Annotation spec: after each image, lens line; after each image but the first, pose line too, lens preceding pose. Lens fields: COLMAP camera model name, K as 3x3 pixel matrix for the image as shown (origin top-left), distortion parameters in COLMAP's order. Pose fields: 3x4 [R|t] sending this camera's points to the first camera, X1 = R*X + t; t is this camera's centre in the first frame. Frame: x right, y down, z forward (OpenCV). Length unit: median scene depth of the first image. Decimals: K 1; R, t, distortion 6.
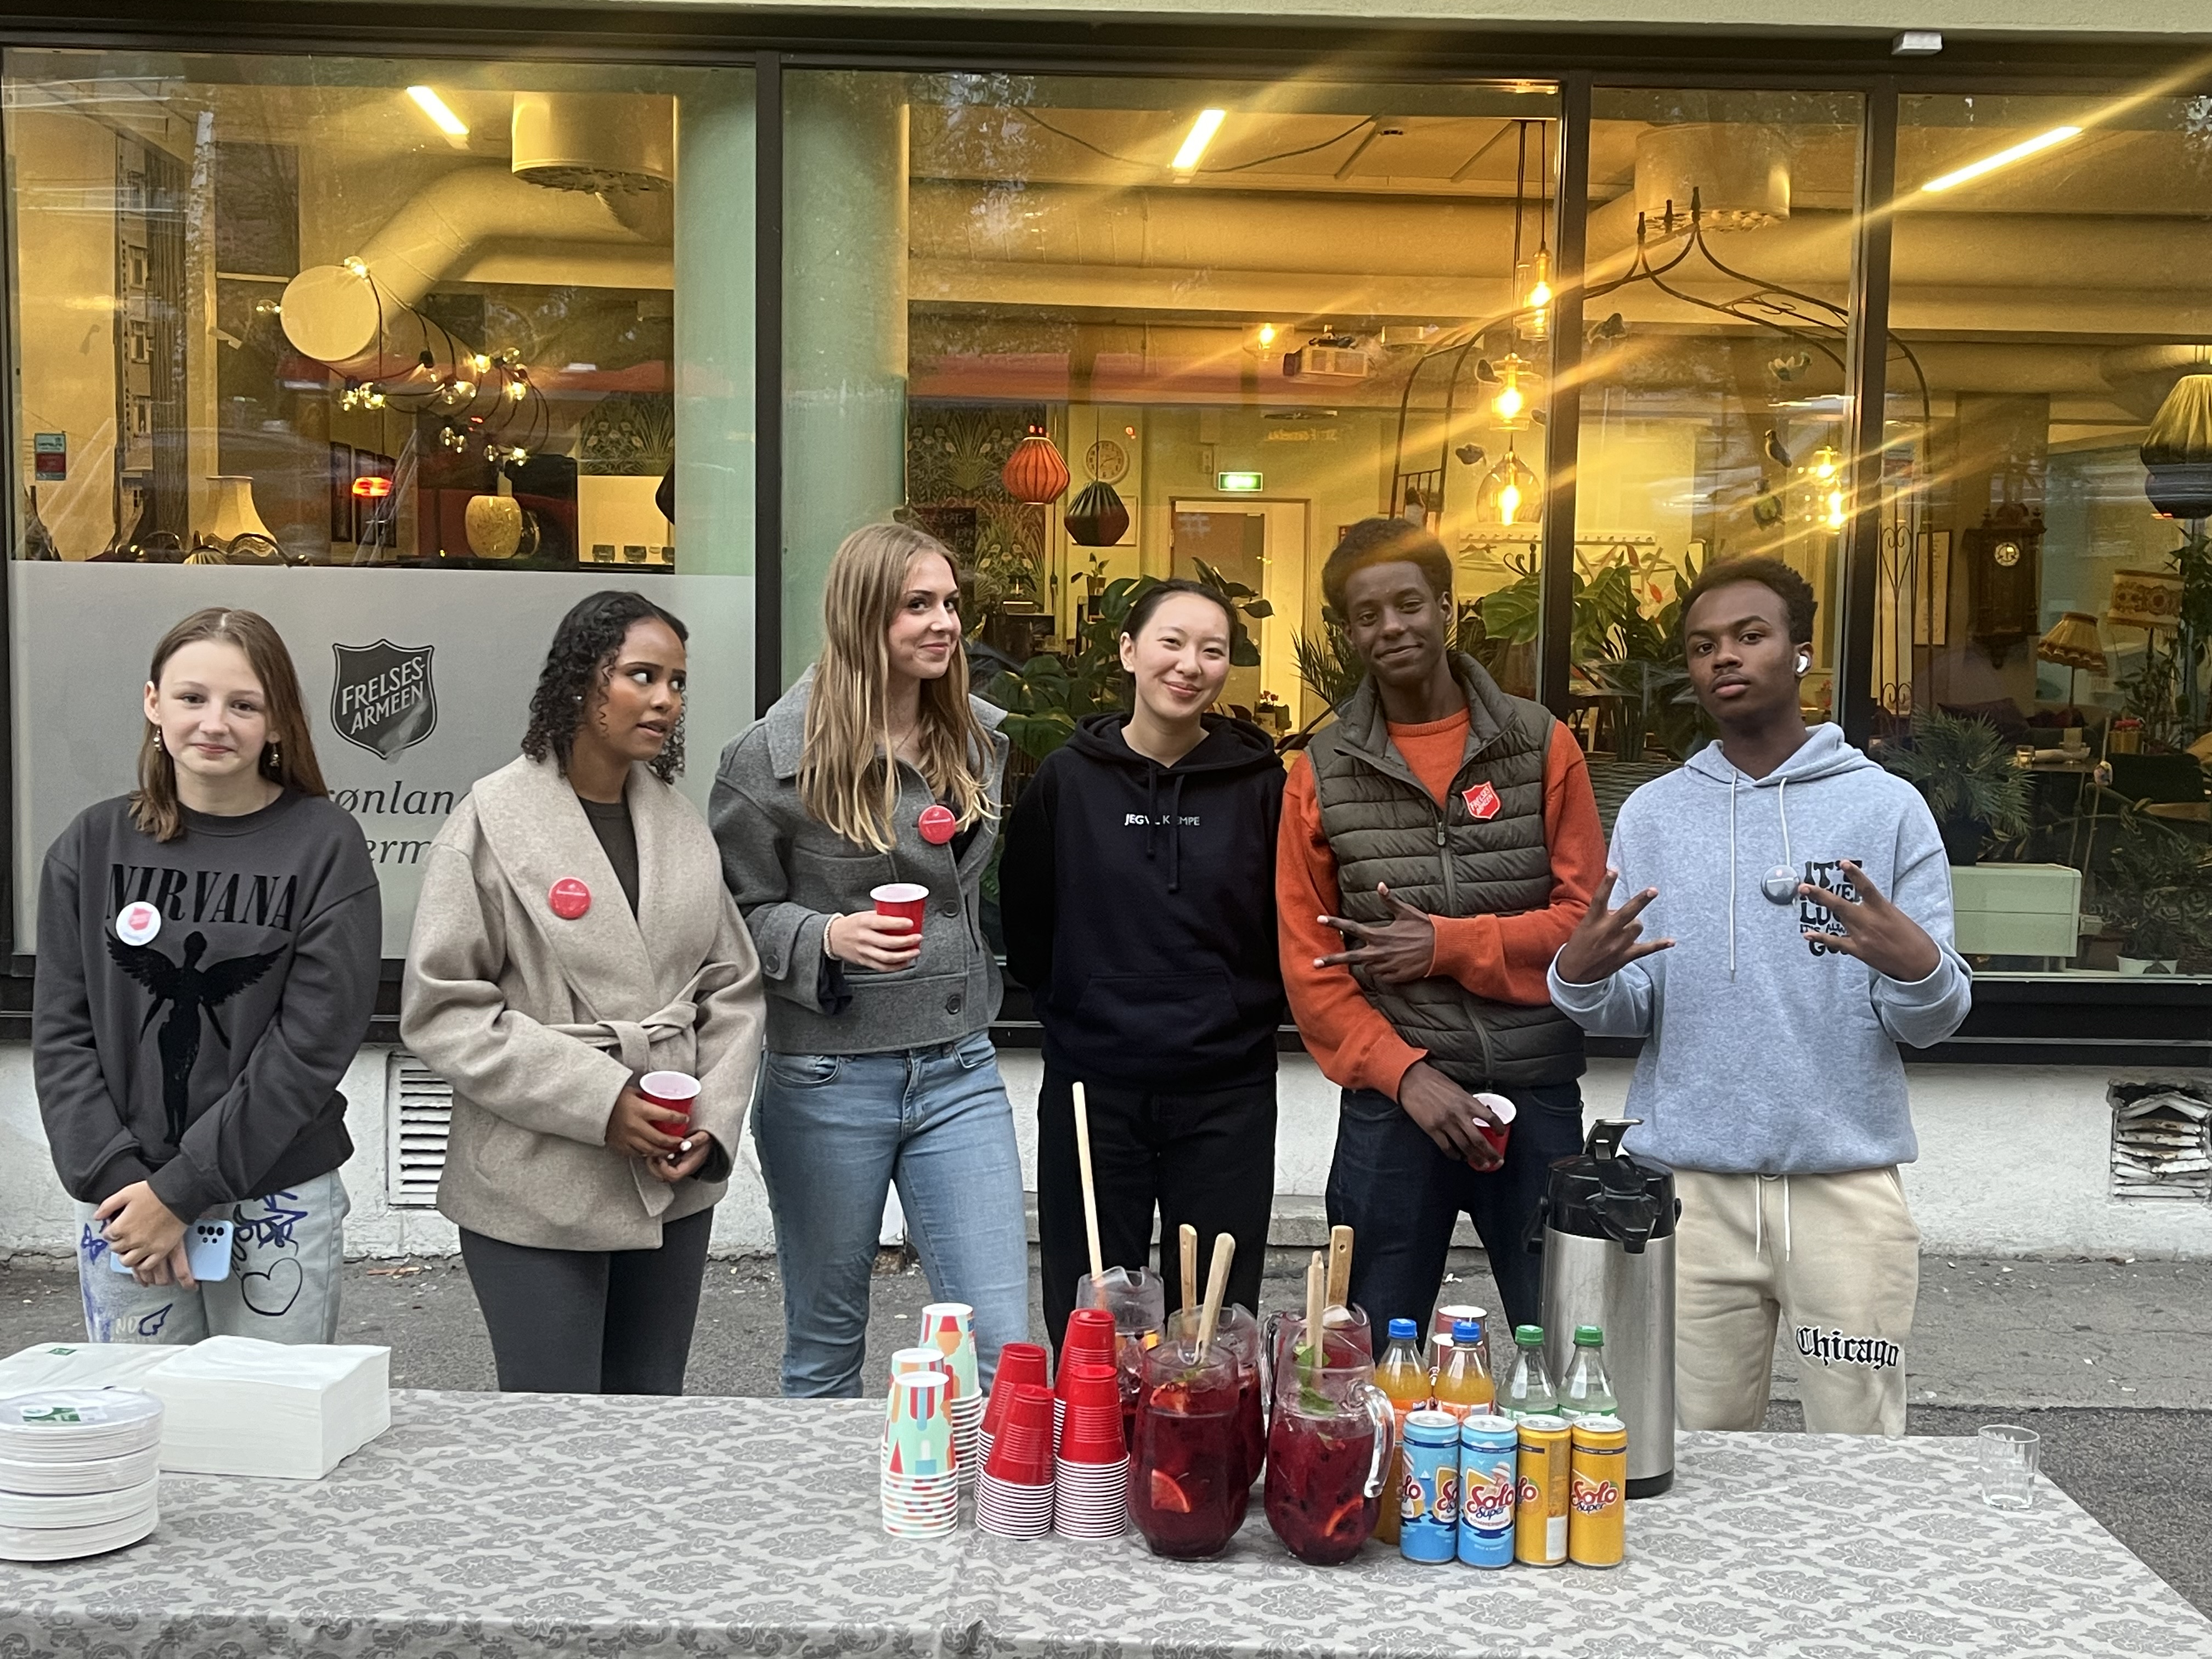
lens RADIAL K [[2548.6, 0, 1108.7], [0, 2548.6, 832.5], [0, 0, 1]] dist [-0.001215, -0.000594]
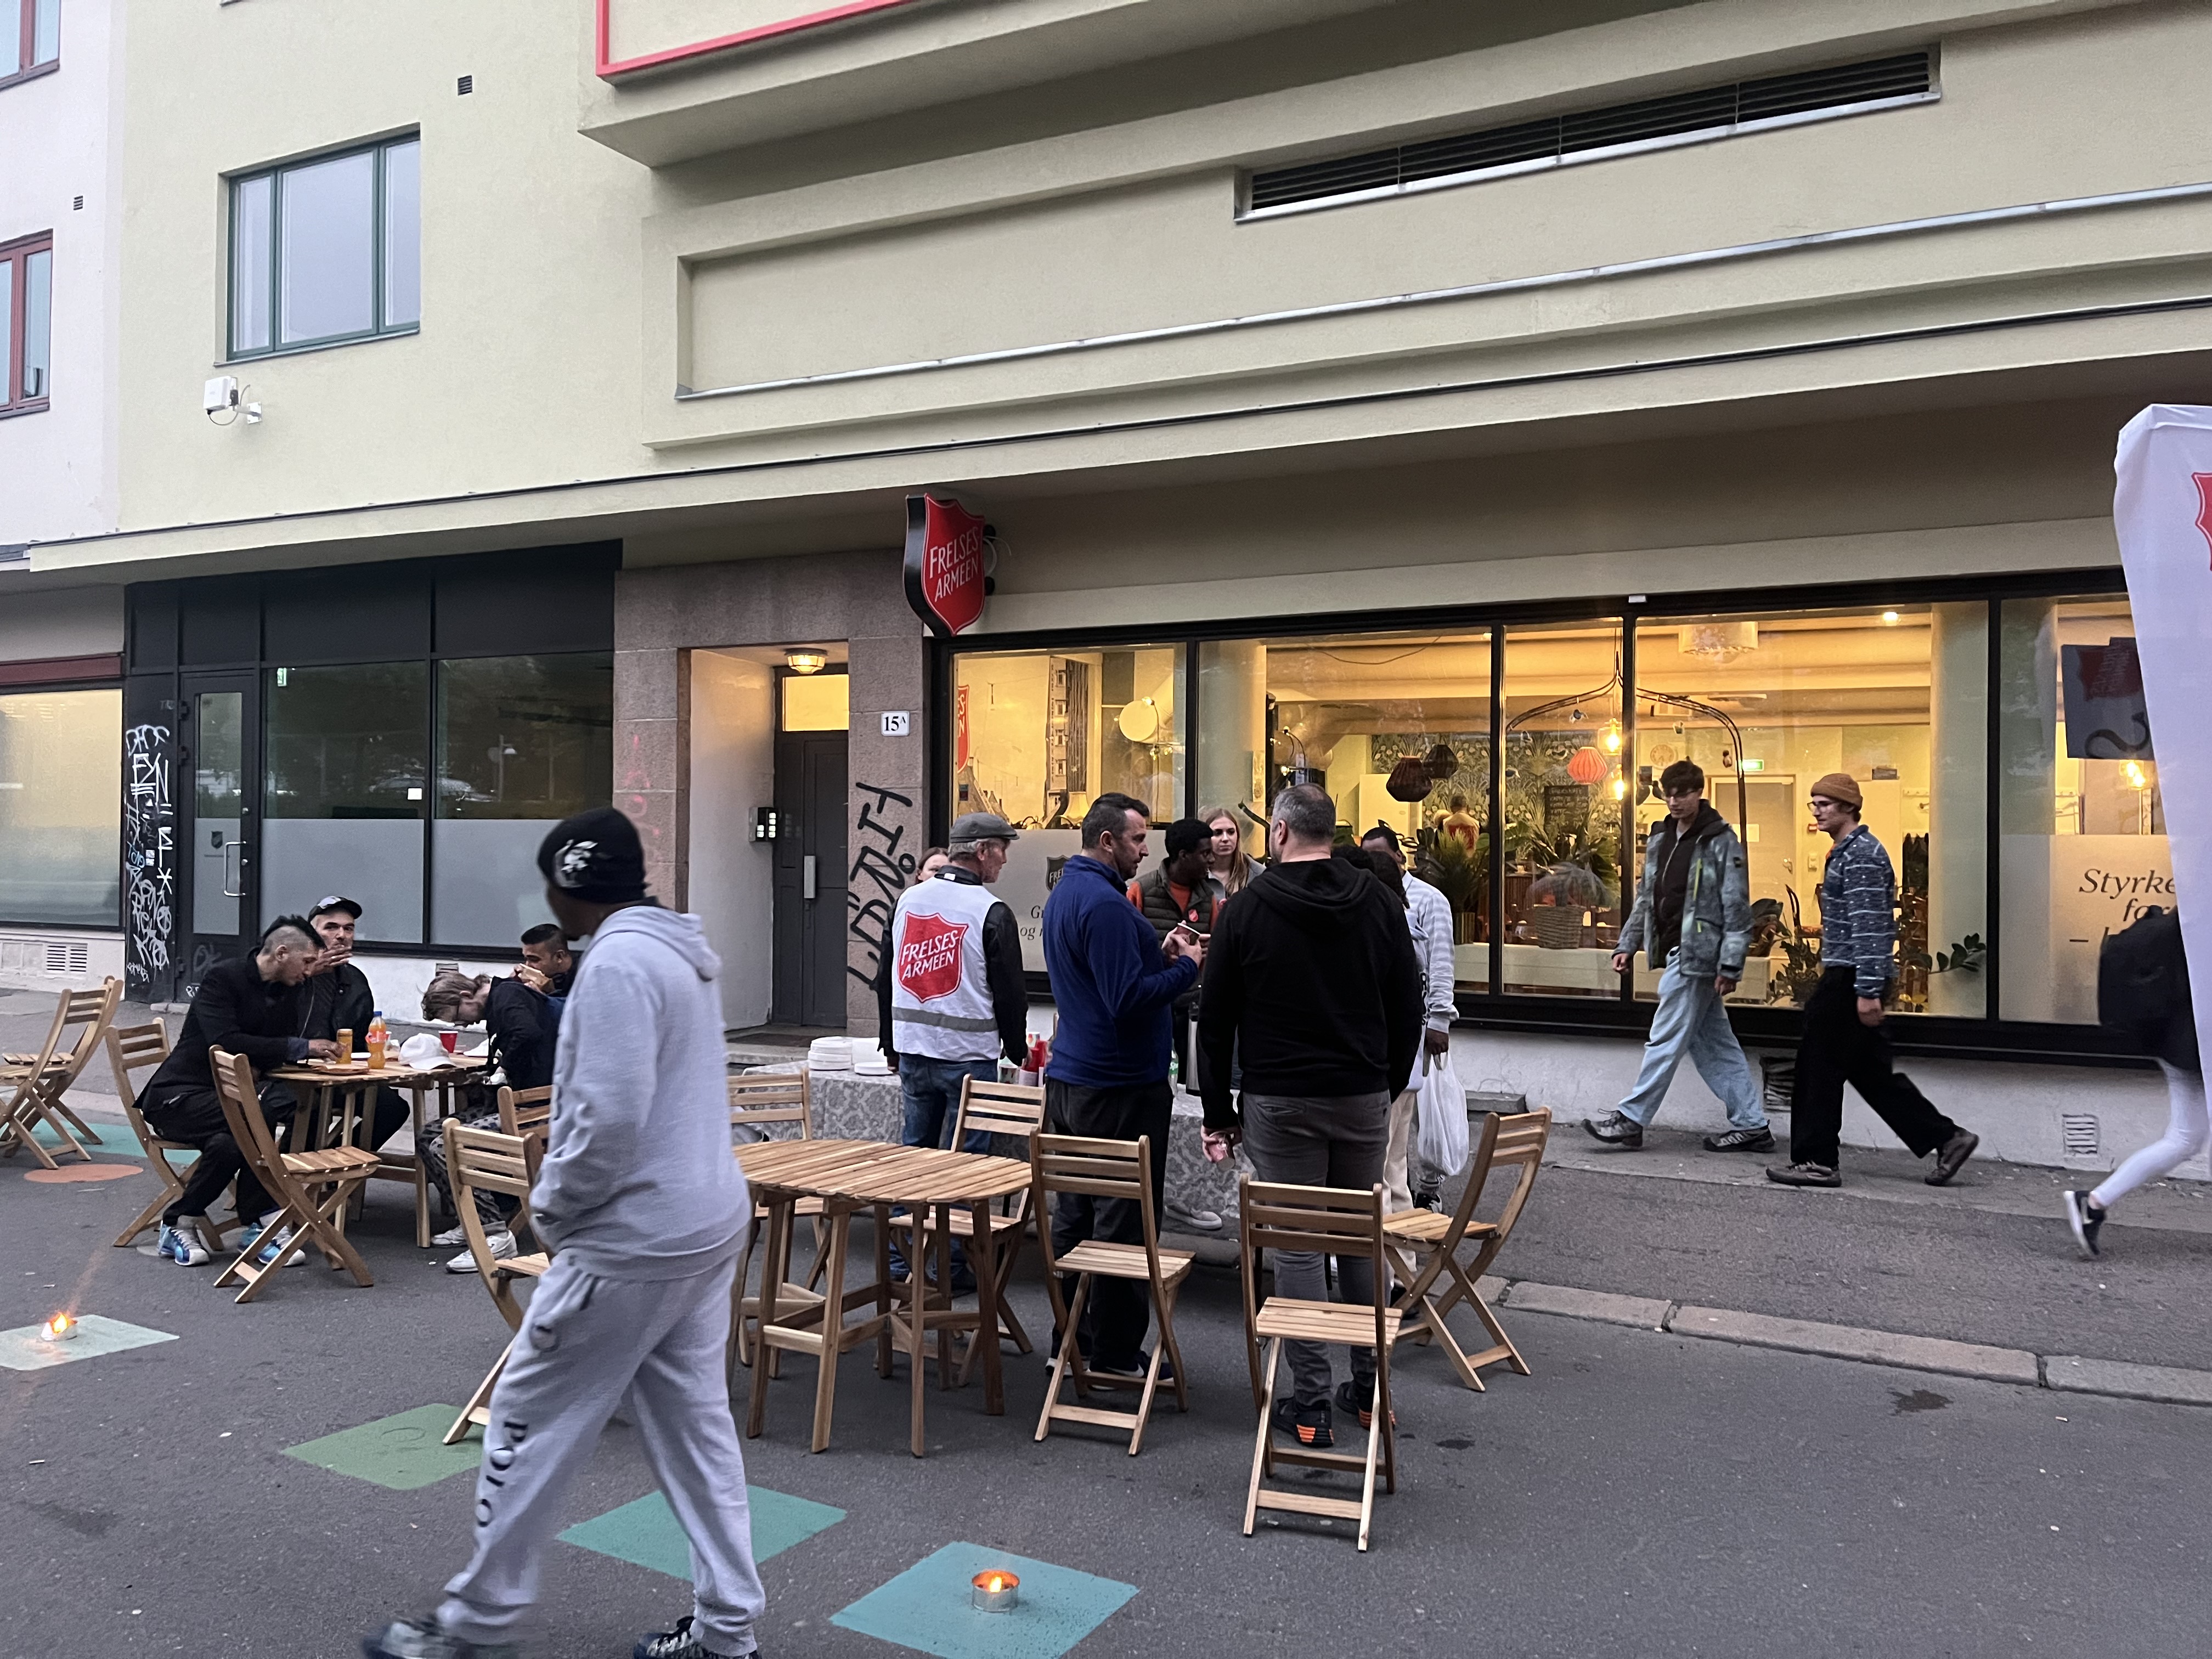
lens RADIAL K [[1694.9, 0, 1096.0], [0, 1694.9, 828.4], [0, 0, 1]] dist [0.048056, -0.095680]
pose [[0.879941, -0.012629, -0.474914, 0.603953], [-0.033213, 0.995566, -0.088012, 0.054091], [0.473920, 0.093218, 0.875620, -0.576036]]
